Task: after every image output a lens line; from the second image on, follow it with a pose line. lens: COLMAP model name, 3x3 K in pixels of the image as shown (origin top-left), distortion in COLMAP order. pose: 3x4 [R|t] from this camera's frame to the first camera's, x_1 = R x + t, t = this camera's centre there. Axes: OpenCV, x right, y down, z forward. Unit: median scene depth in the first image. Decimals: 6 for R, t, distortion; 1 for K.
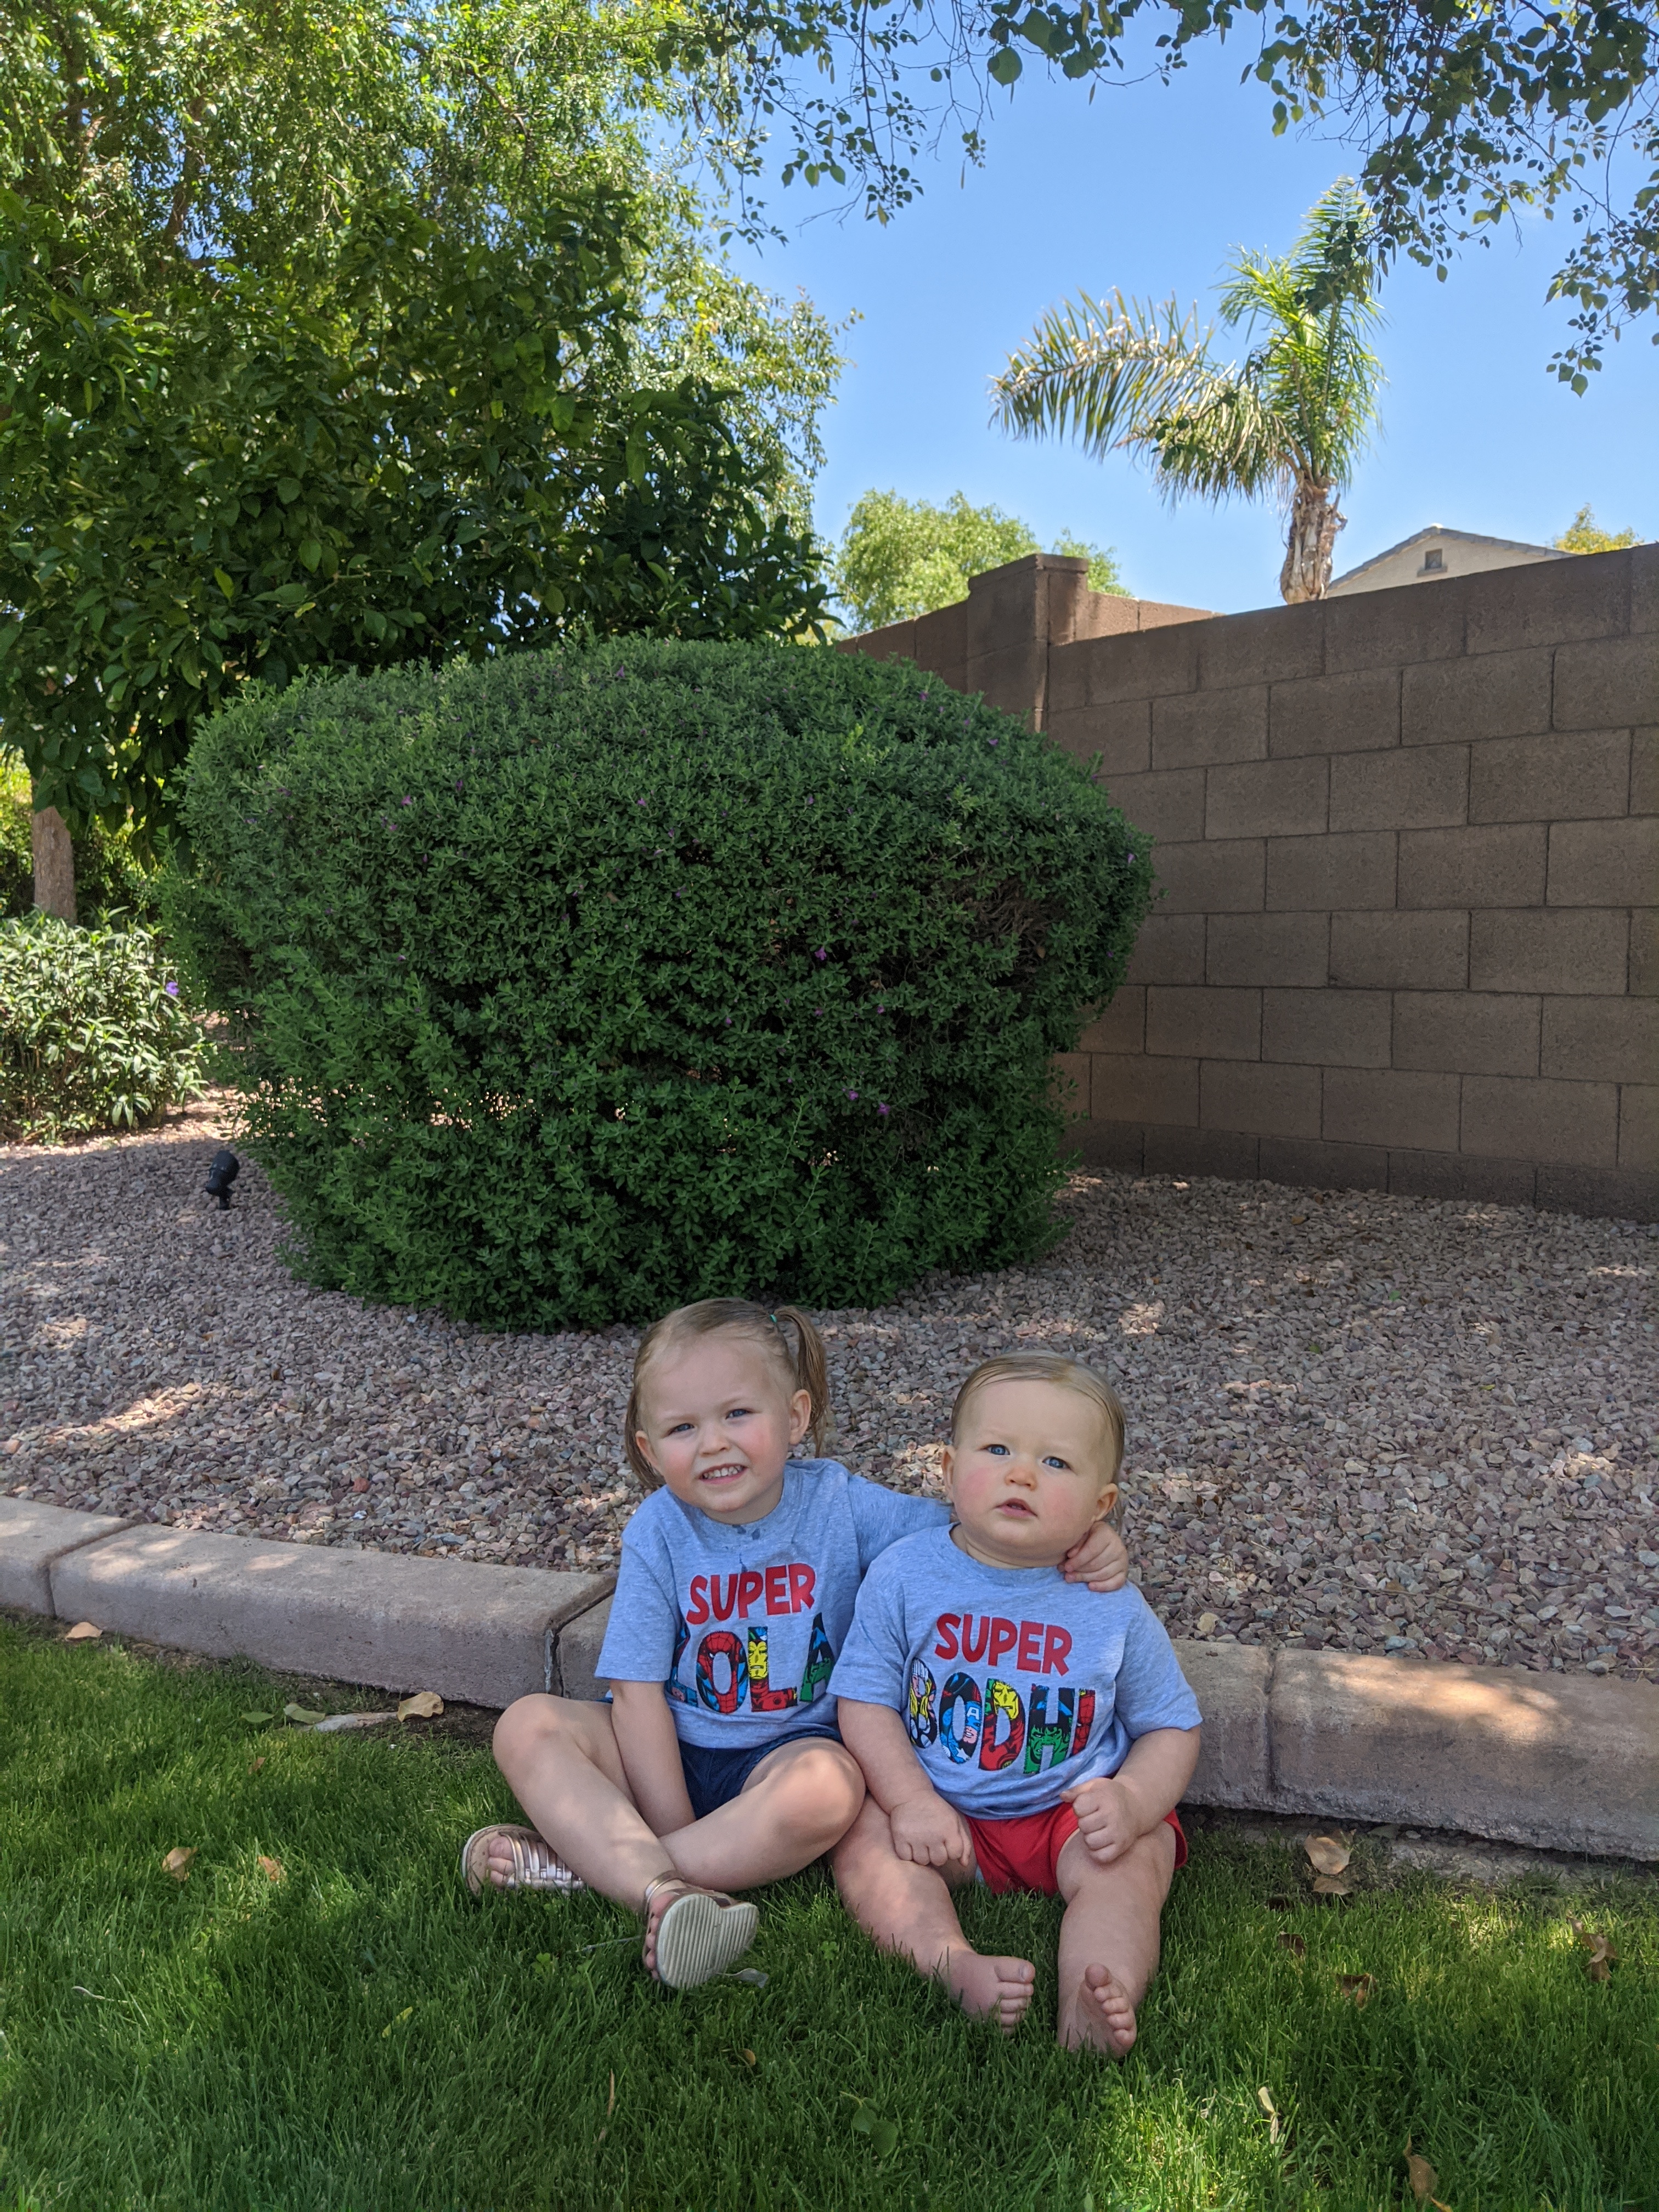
lens RADIAL K [[1739.7, 0, 826.4], [0, 1739.7, 1105.9], [0, 0, 1]] dist [-0.032539, 0.011986]
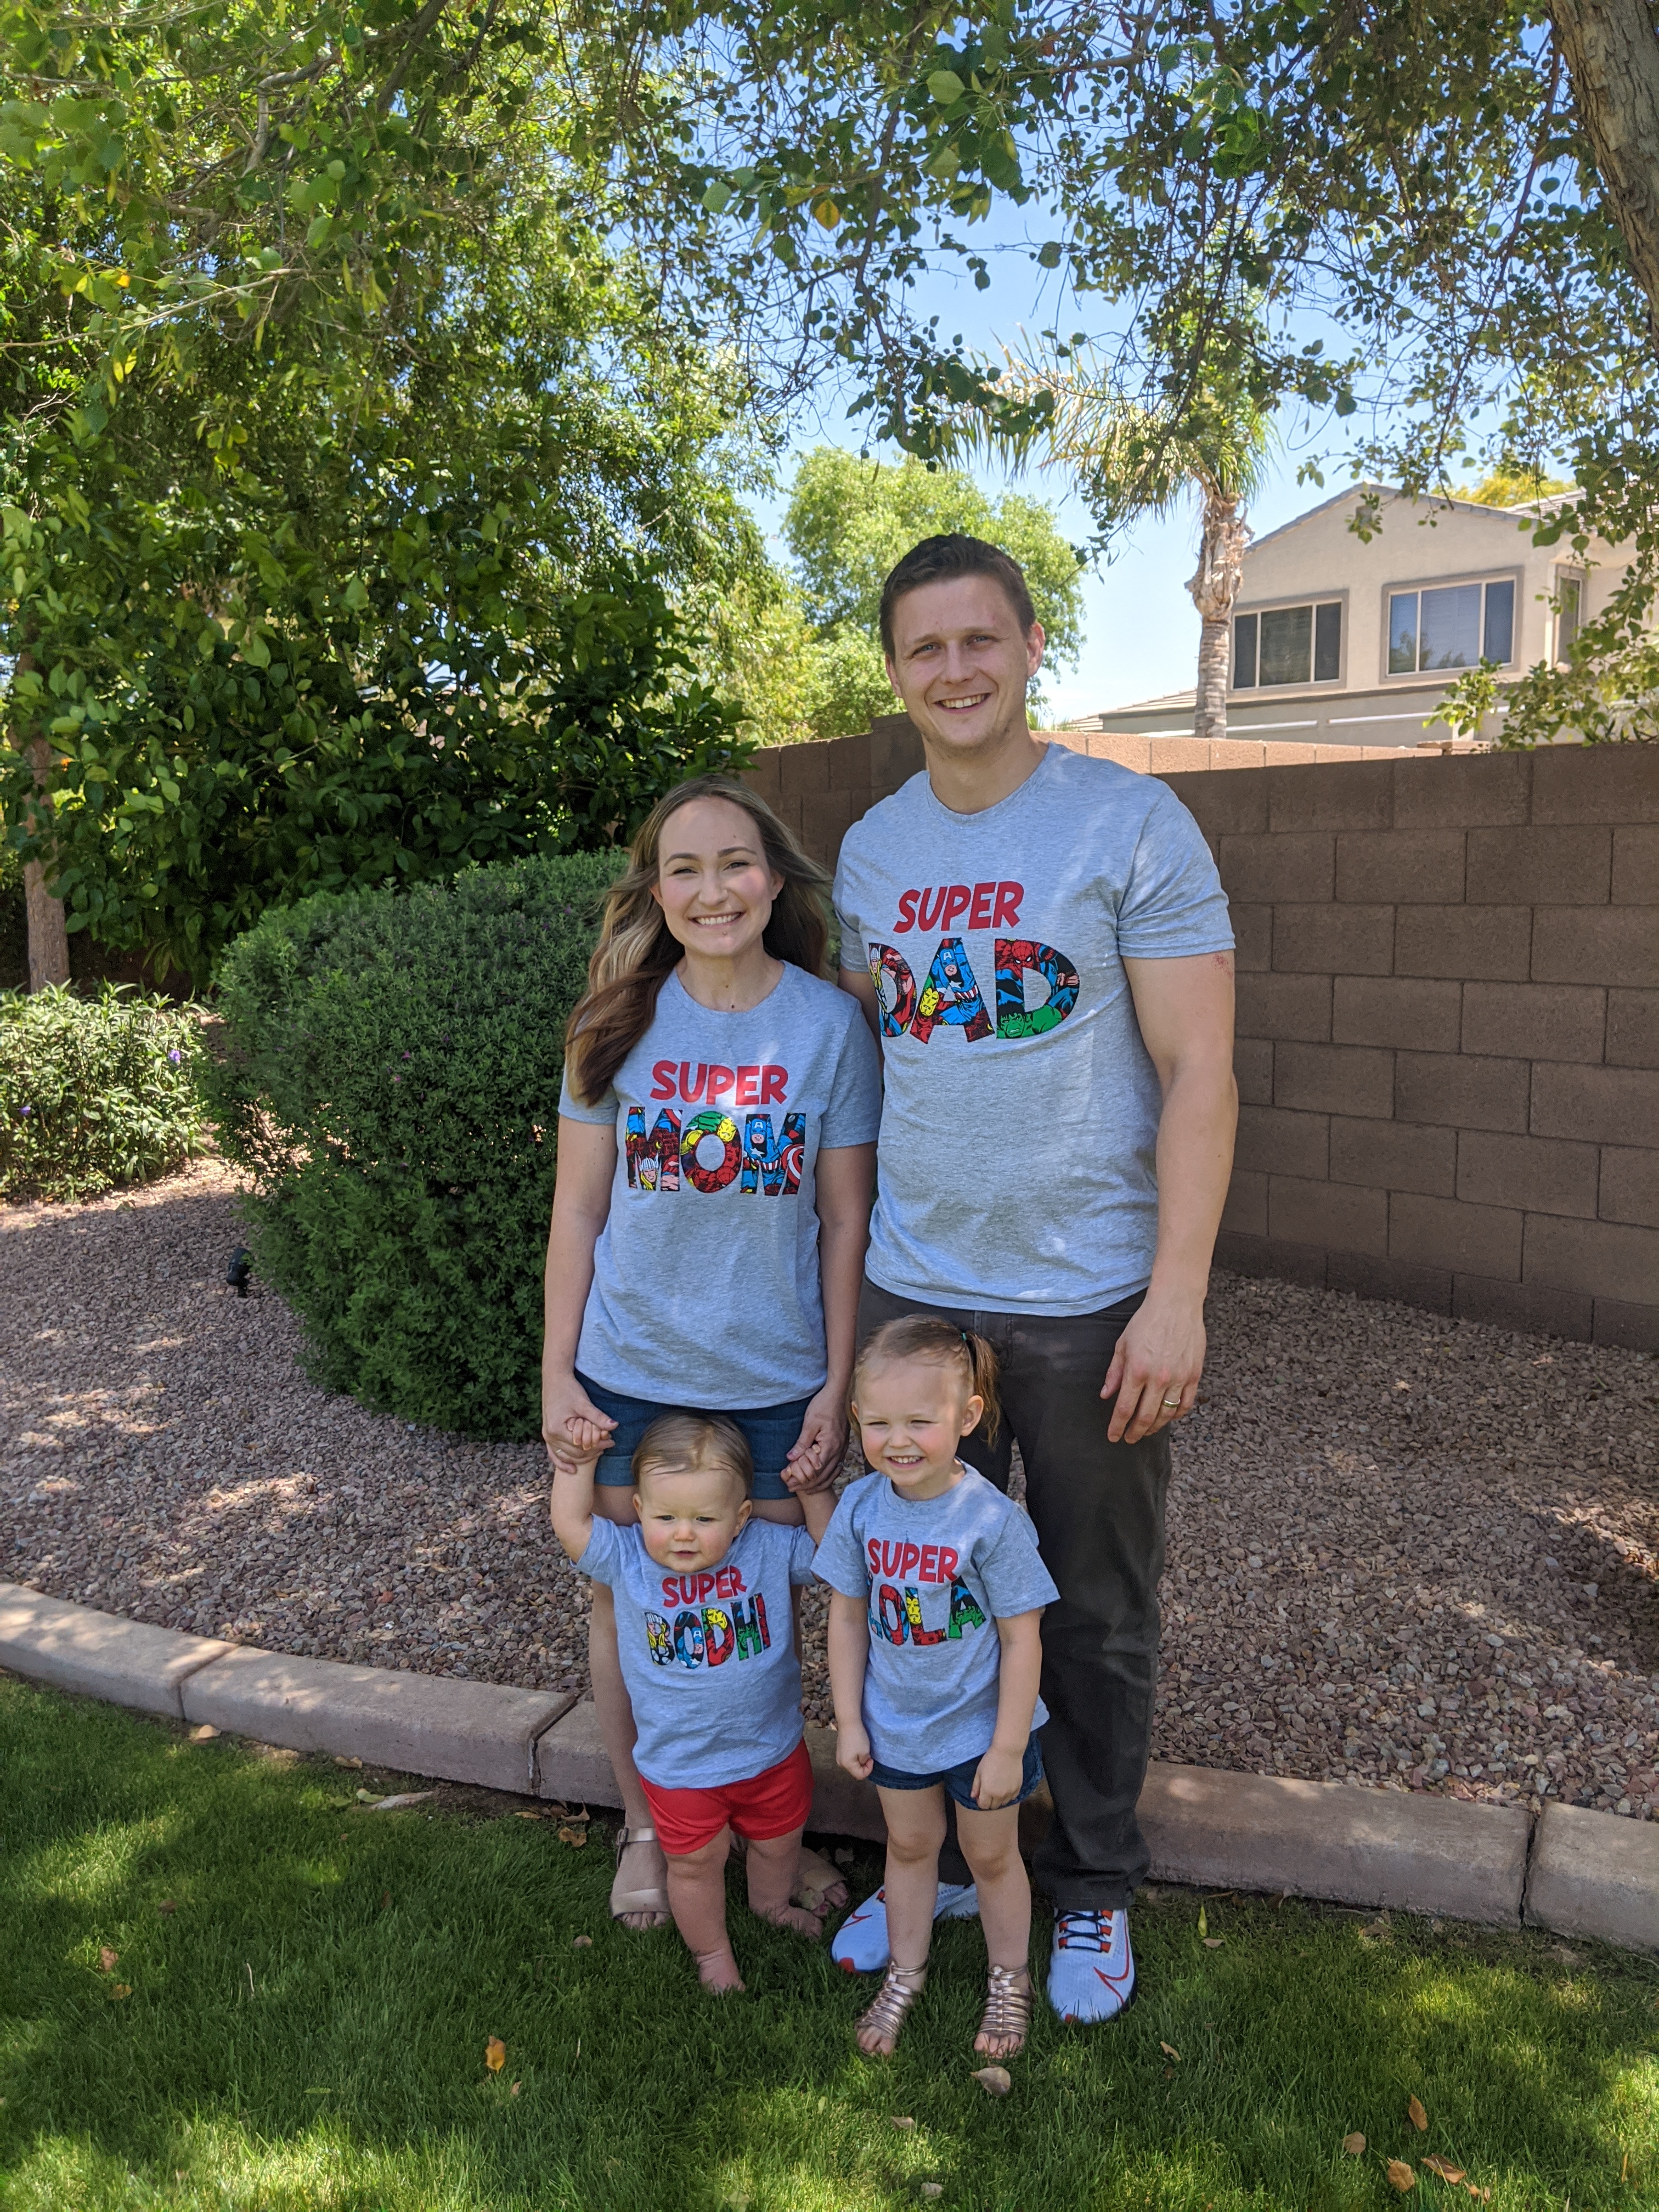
lens RADIAL K [[1739.7, 0, 849.6], [0, 1739.7, 1042.2], [0, 0, 1]] dist [-0.032539, 0.011986]
pose [[0.999248, -0.008908, 0.037725, 0.038860], [0.008469, 0.999895, 0.011773, -0.184018], [-0.037826, -0.011444, 0.999219, -0.297806]]
